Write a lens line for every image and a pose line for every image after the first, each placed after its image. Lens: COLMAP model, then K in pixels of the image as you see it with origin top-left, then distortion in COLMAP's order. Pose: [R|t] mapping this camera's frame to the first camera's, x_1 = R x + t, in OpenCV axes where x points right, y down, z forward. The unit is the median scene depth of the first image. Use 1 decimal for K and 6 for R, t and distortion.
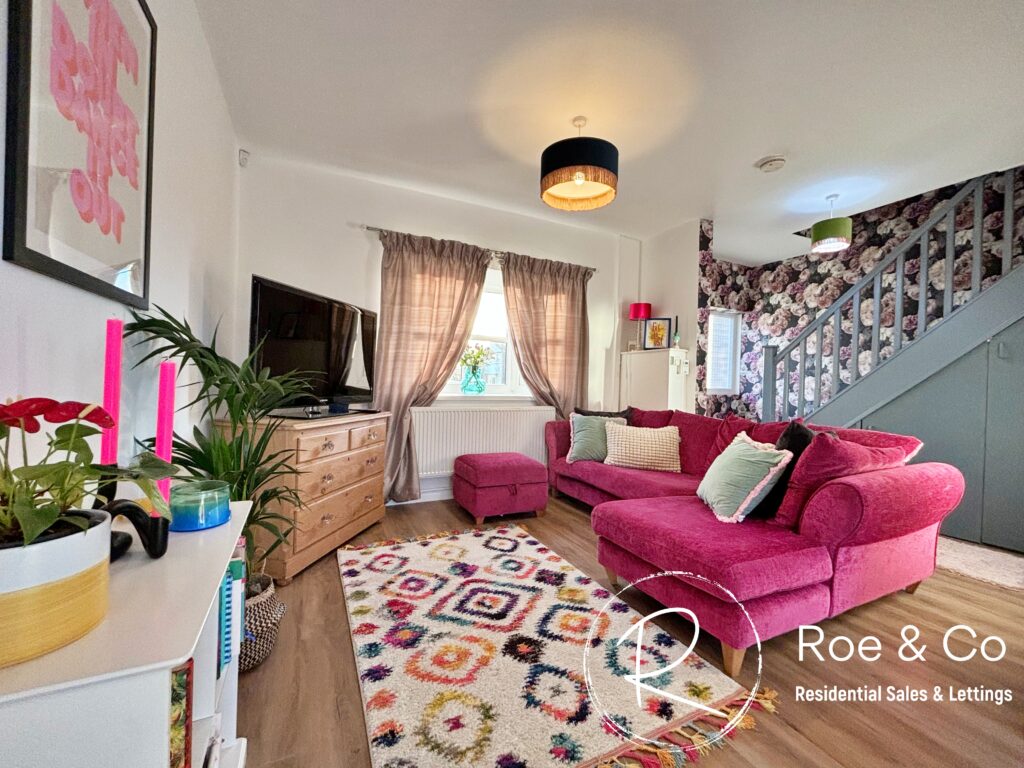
lens RADIAL K [[417.2, 0, 518.3], [0, 417.2, 382.1], [0, 0, 1]] dist [0.011556, -0.000053]
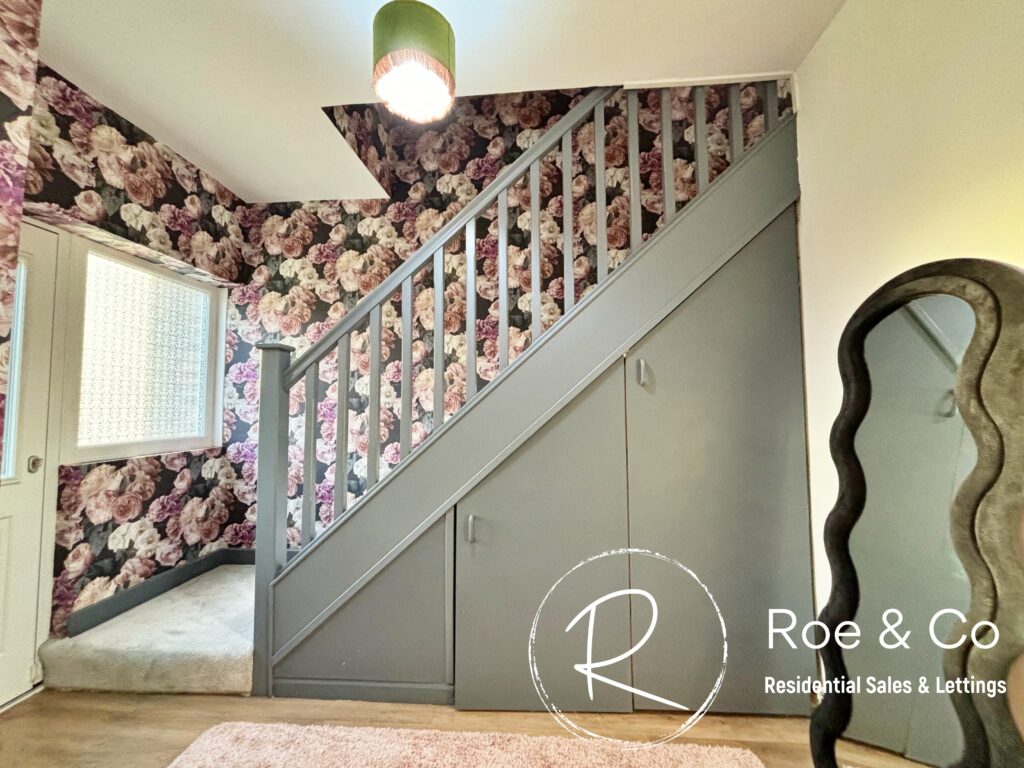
lens RADIAL K [[414.3, 0, 512.6], [0, 414.3, 386.1], [0, 0, 1]] dist [-0.000417, 0.000292]
pose [[0.518399, 0.018204, 0.854945, 0.305578], [0.016796, 0.999364, -0.031464, -0.022932], [-0.854974, 0.030670, 0.517763, 0.477964]]
